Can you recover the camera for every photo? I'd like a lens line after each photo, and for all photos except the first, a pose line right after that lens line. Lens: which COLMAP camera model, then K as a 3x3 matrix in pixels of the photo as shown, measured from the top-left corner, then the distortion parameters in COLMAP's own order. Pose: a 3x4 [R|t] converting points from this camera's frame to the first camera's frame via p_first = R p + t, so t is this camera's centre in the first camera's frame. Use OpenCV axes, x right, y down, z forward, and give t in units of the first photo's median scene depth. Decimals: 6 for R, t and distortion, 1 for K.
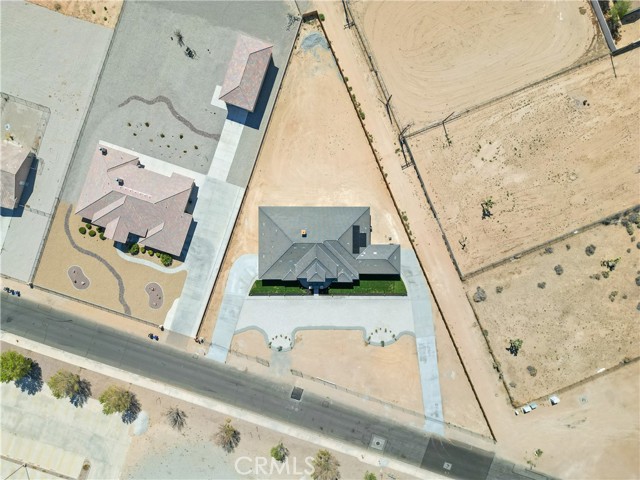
lens RADIAL K [[451.1, 0, 320.0], [0, 451.1, 240.0], [0, 0, 1]] dist [0.063926, -0.053043]
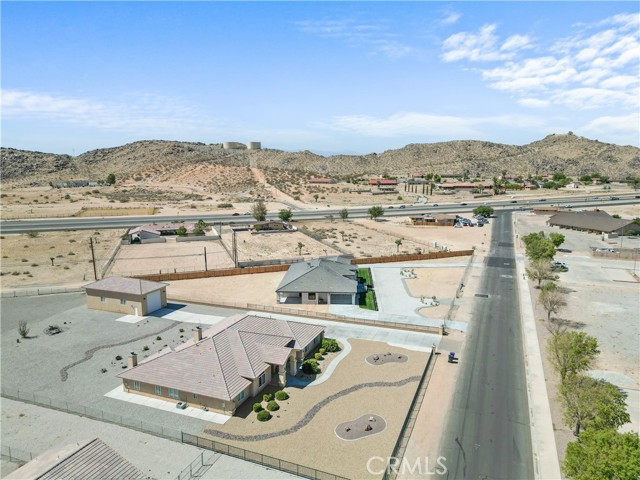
lens RADIAL K [[451.1, 0, 320.0], [0, 451.1, 240.0], [0, 0, 1]] dist [0.063926, -0.053043]
pose [[0.066119, -0.169458, 0.983317, -0.962165], [0.997786, 0.004205, -0.066367, 0.070771], [0.007111, 0.985528, 0.169361, 0.727892]]
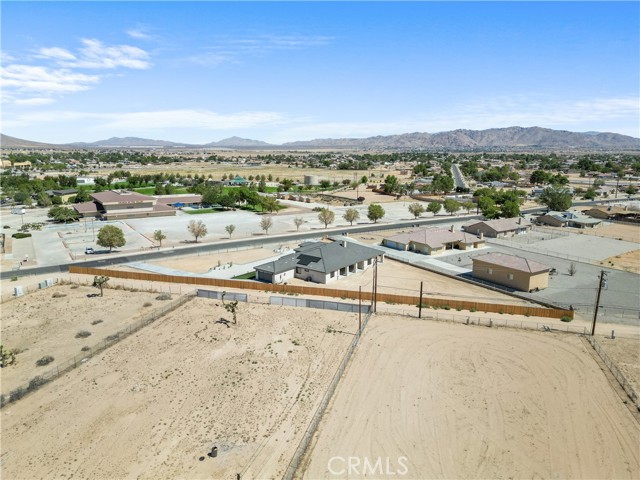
lens RADIAL K [[451.1, 0, 320.0], [0, 451.1, 240.0], [0, 0, 1]] dist [0.063926, -0.053043]
pose [[-0.617130, 0.147025, -0.773003, 0.811004], [-0.786818, -0.125564, 0.604277, -0.604495], [-0.008218, 0.981131, 0.193171, 0.728012]]
